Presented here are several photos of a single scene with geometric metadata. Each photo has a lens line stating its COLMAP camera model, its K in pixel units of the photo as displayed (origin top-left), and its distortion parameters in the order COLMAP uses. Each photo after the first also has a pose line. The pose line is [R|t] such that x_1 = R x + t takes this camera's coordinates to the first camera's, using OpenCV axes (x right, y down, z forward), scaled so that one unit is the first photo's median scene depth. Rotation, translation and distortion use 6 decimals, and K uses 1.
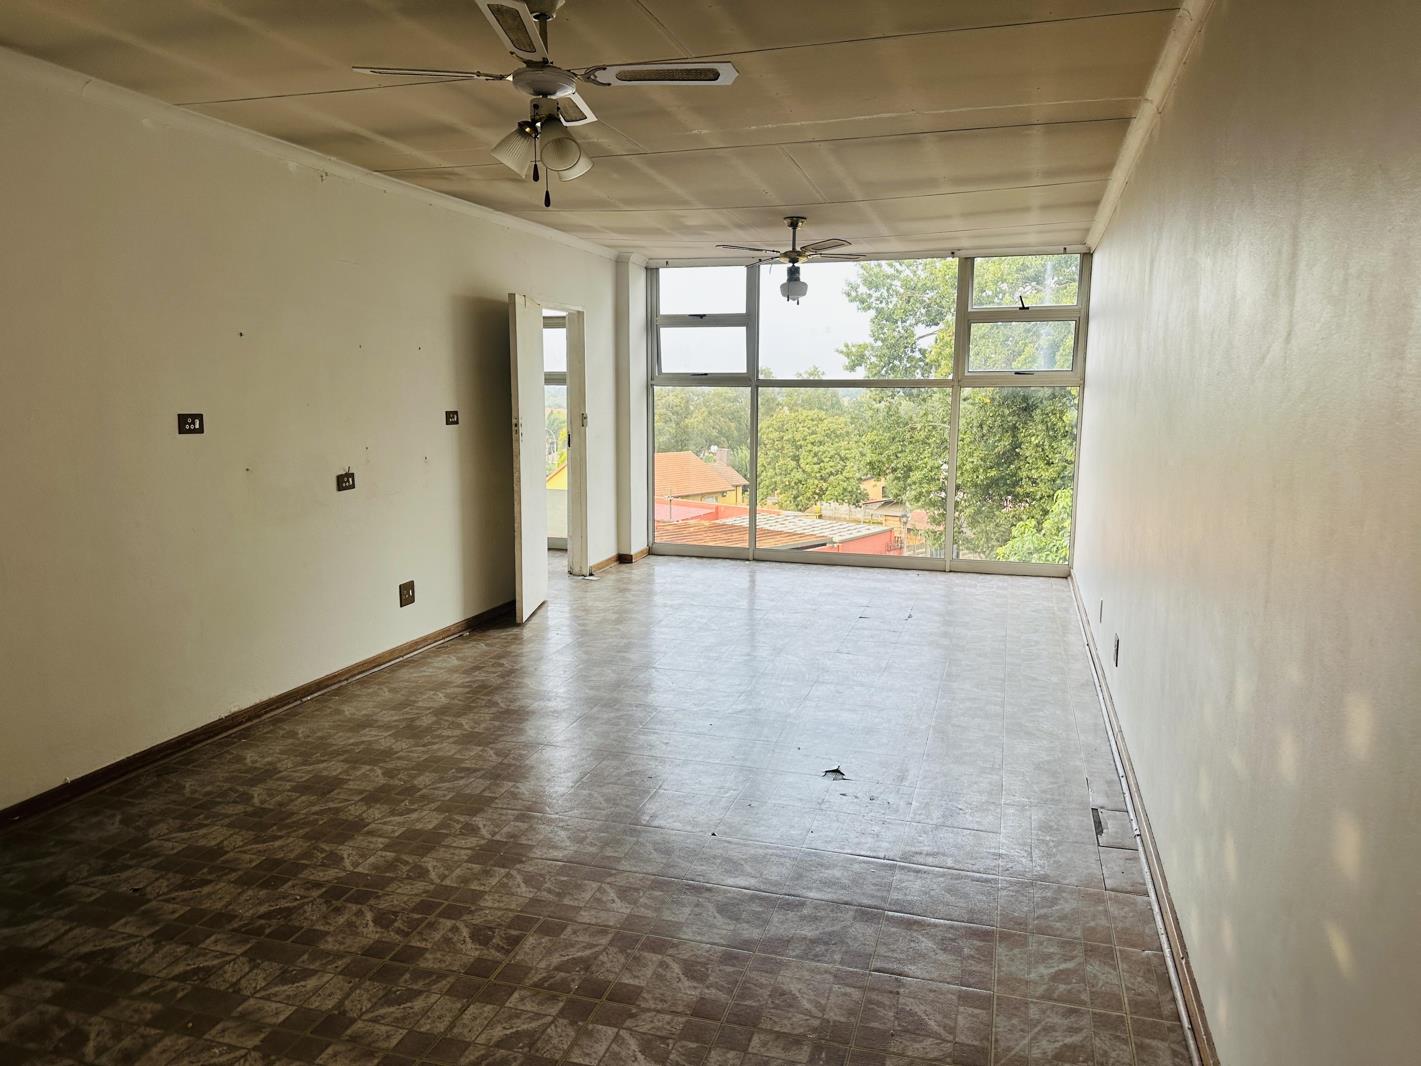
lens RADIAL K [[998.4, 0, 710.8], [0, 998.4, 536.7], [0, 0, 1]] dist [-0.033916, -0.026160]
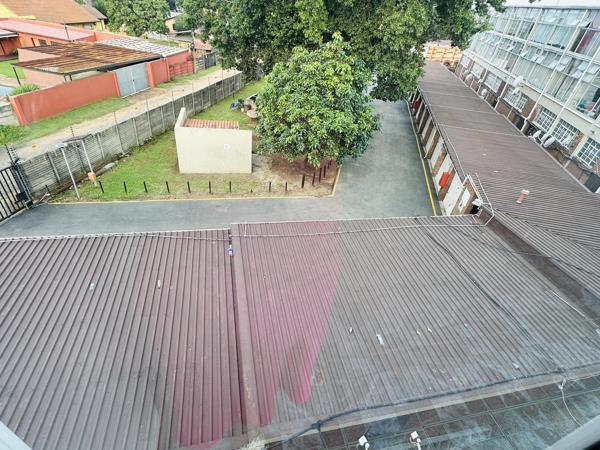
lens RADIAL K [[315.0, 0, 300.0], [0, 315.0, 224.4], [0, 0, 1]] dist [-0.002014, 0.001326]
pose [[0.863532, -0.215046, 0.456145, -0.027247], [-0.040501, 0.872025, 0.487782, -0.065561], [-0.502666, -0.439690, 0.744312, 0.508059]]
